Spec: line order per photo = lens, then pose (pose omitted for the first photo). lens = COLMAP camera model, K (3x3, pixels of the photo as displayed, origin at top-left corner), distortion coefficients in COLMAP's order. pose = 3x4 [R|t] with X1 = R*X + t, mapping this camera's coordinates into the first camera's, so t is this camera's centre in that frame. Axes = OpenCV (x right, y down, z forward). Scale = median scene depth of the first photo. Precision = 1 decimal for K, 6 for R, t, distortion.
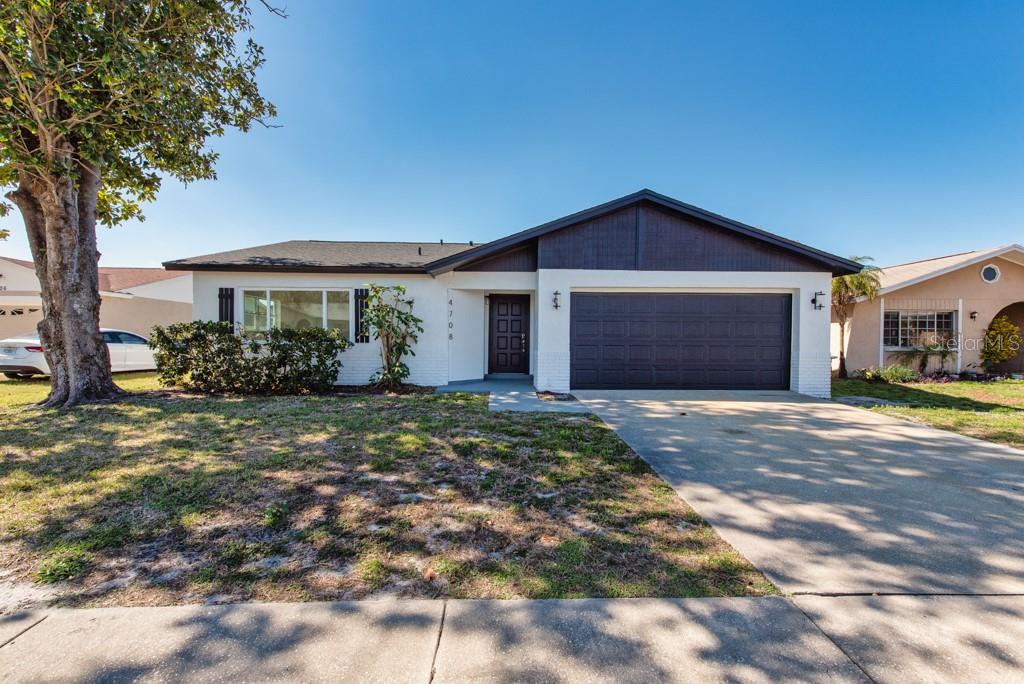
lens RADIAL K [[409.7, 0, 512.0], [0, 409.7, 342.0], [0, 0, 1]] dist [0.000676, -0.000043]
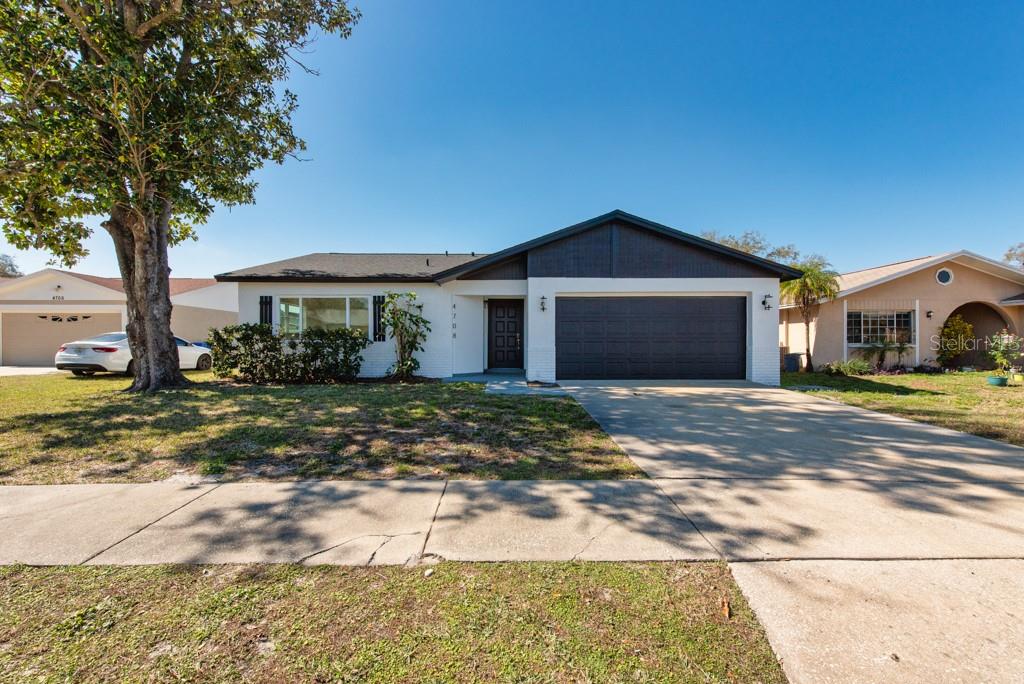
lens RADIAL K [[396.5, 0, 512.0], [0, 396.5, 342.0], [0, 0, 1]] dist [0.000782, 0.000072]
pose [[0.999775, -0.006940, -0.020066, 0.040539], [0.006767, 0.999939, -0.008676, 0.016927], [0.020125, 0.008539, 0.999761, -0.142690]]
